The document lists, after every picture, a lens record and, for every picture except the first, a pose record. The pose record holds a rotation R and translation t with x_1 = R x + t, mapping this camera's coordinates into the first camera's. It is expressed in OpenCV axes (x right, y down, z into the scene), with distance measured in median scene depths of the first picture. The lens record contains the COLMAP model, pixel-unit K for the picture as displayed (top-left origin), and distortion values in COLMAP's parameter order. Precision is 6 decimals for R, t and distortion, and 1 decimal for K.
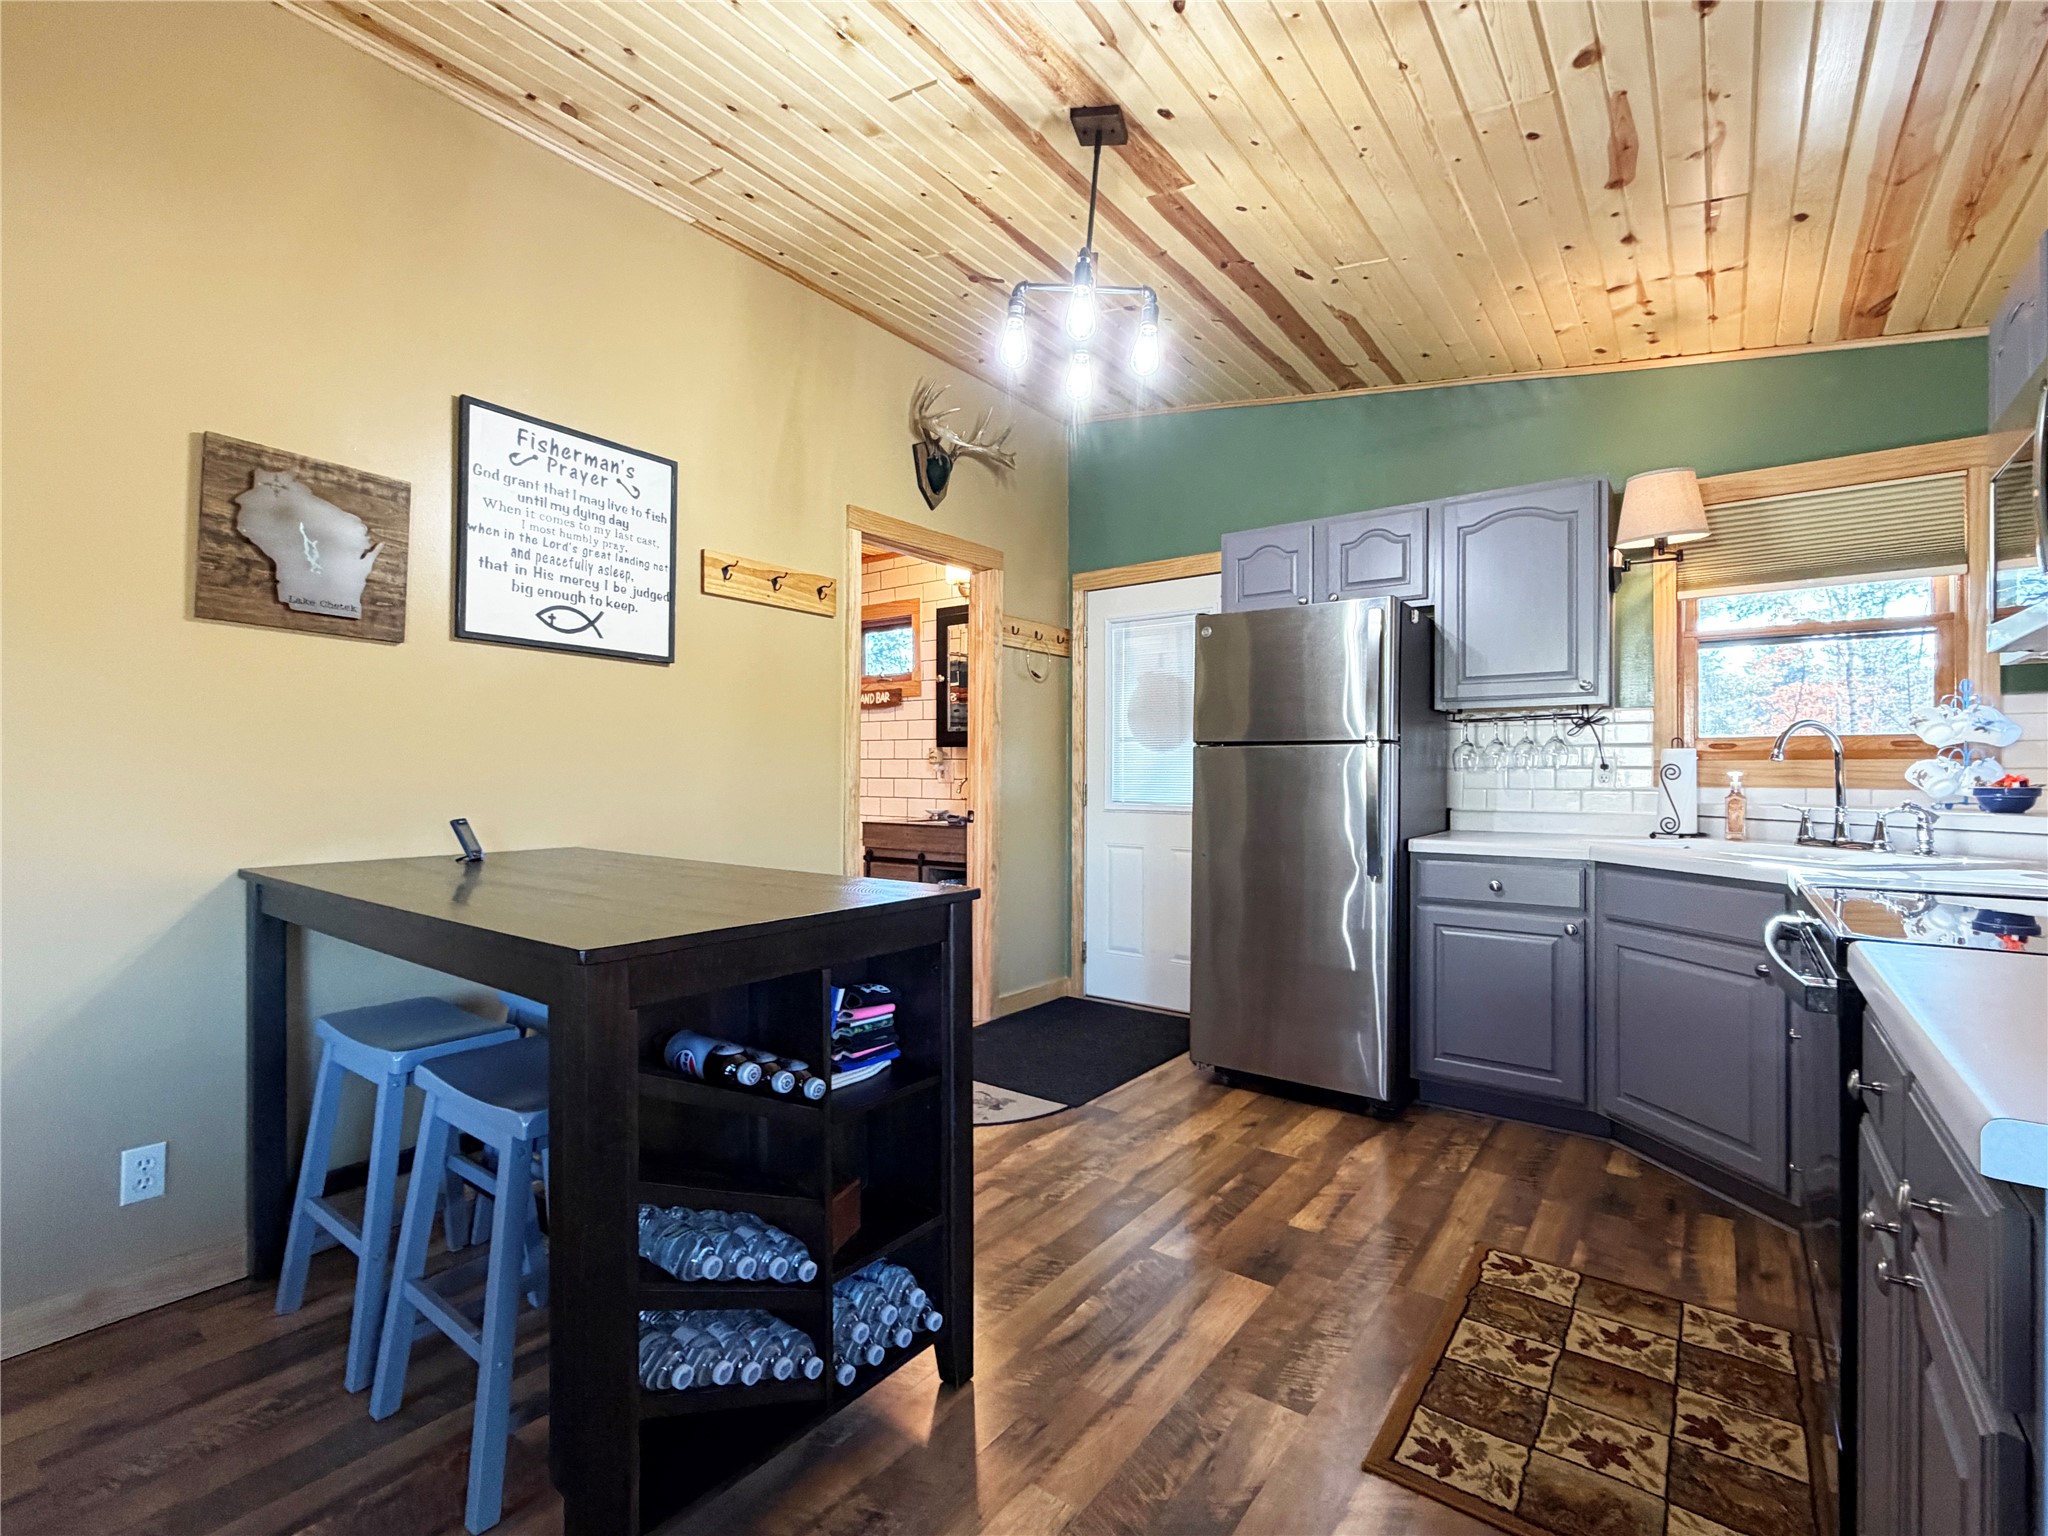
lens RADIAL K [[932.2, 0, 1027.1], [0, 932.2, 772.3], [0, 0, 1]] dist [0.000241, -0.000358]
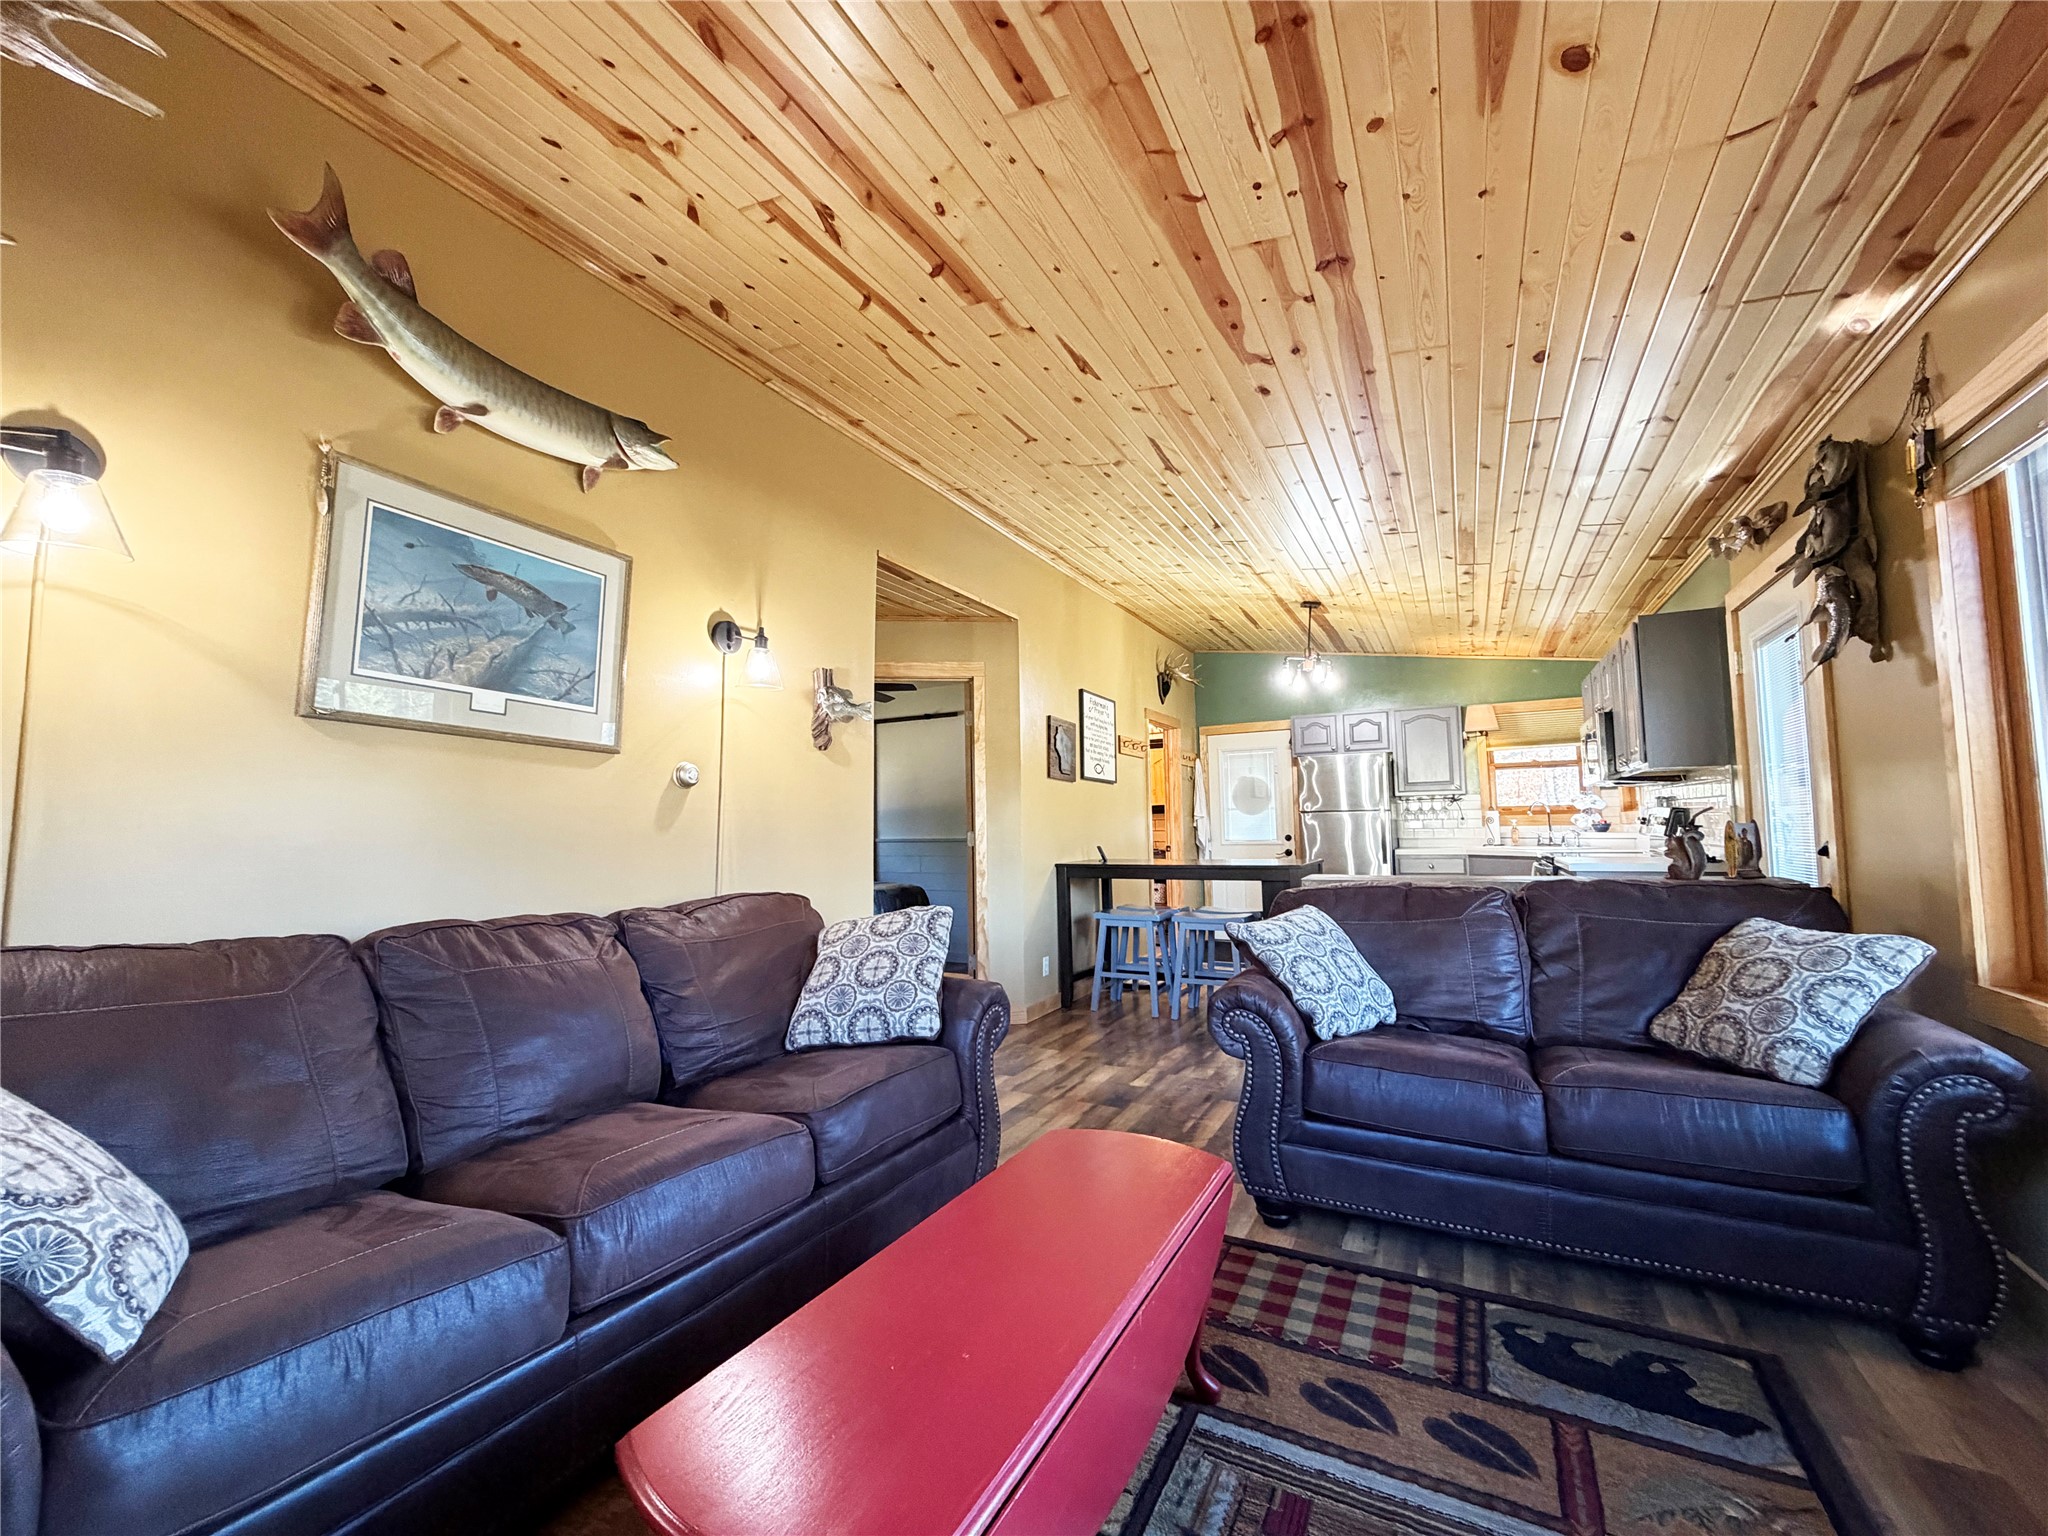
lens RADIAL K [[812.8, 0, 1021.9], [0, 812.8, 774.0], [0, 0, 1]] dist [-0.000721, 0.000090]
pose [[0.989427, -0.011579, 0.144572, -1.035118], [0.021299, 0.997601, -0.065868, -0.008795], [-0.143462, 0.068251, 0.987300, -1.176021]]
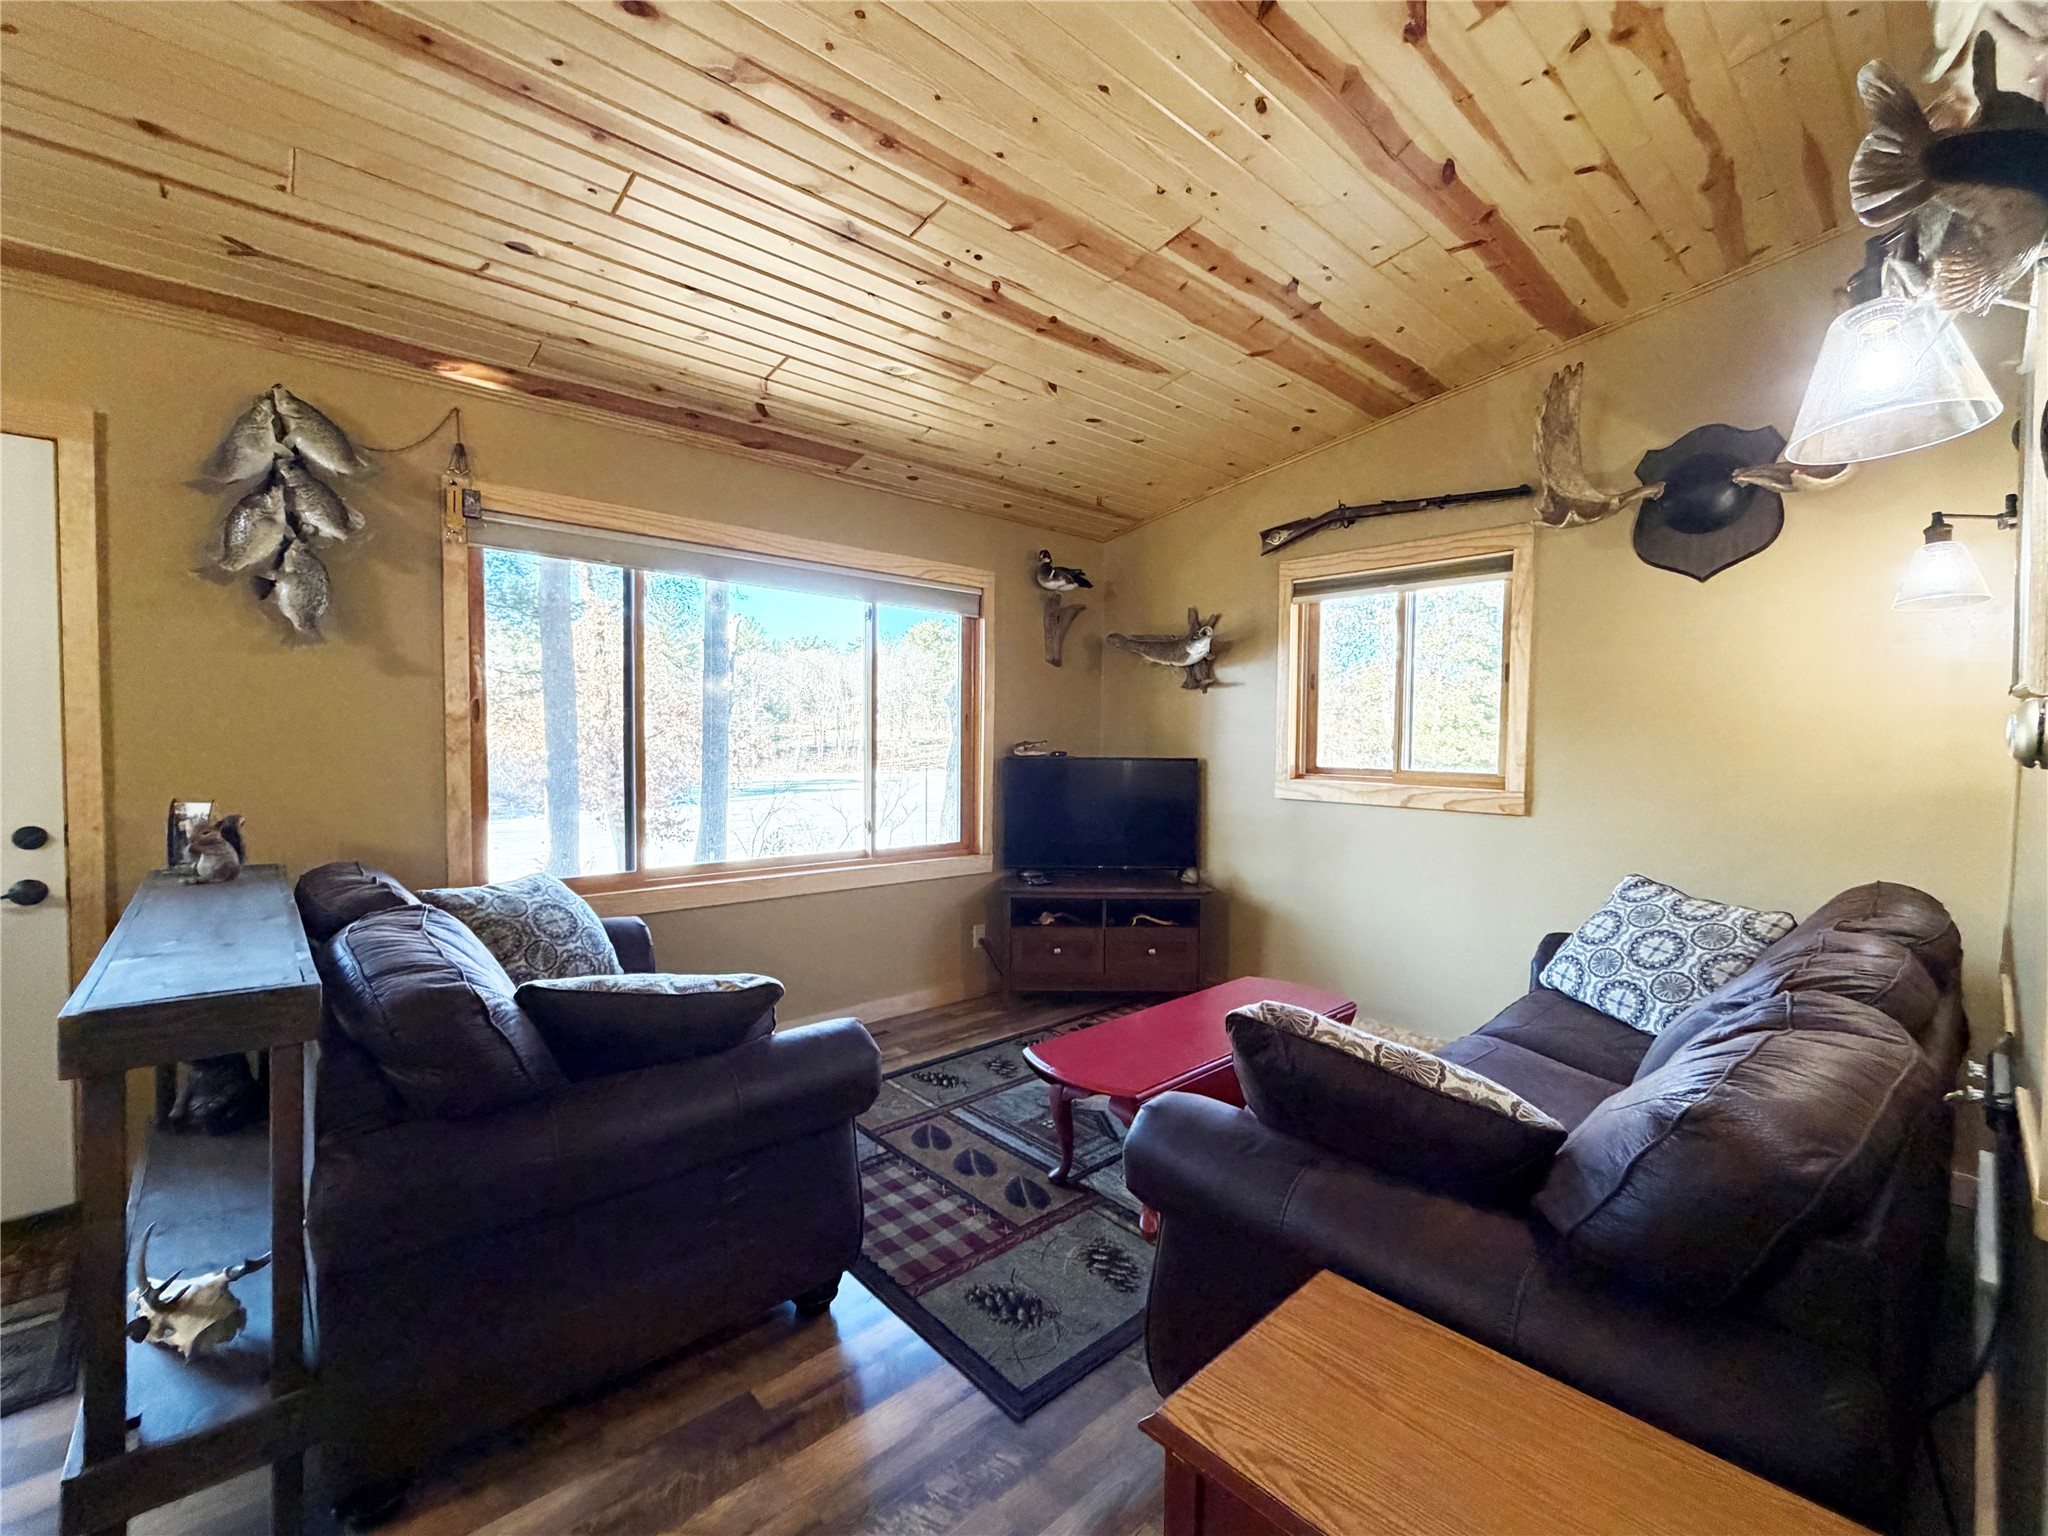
lens RADIAL K [[872.5, 0, 1024.0], [0, 872.5, 768.0], [0, 0, 1]] dist [0.002180, 0.000266]
pose [[-0.981733, -0.026645, 0.188391, -0.948623], [-0.020262, 0.999156, 0.035726, -0.075075], [-0.189184, 0.031256, -0.981444, 0.389273]]
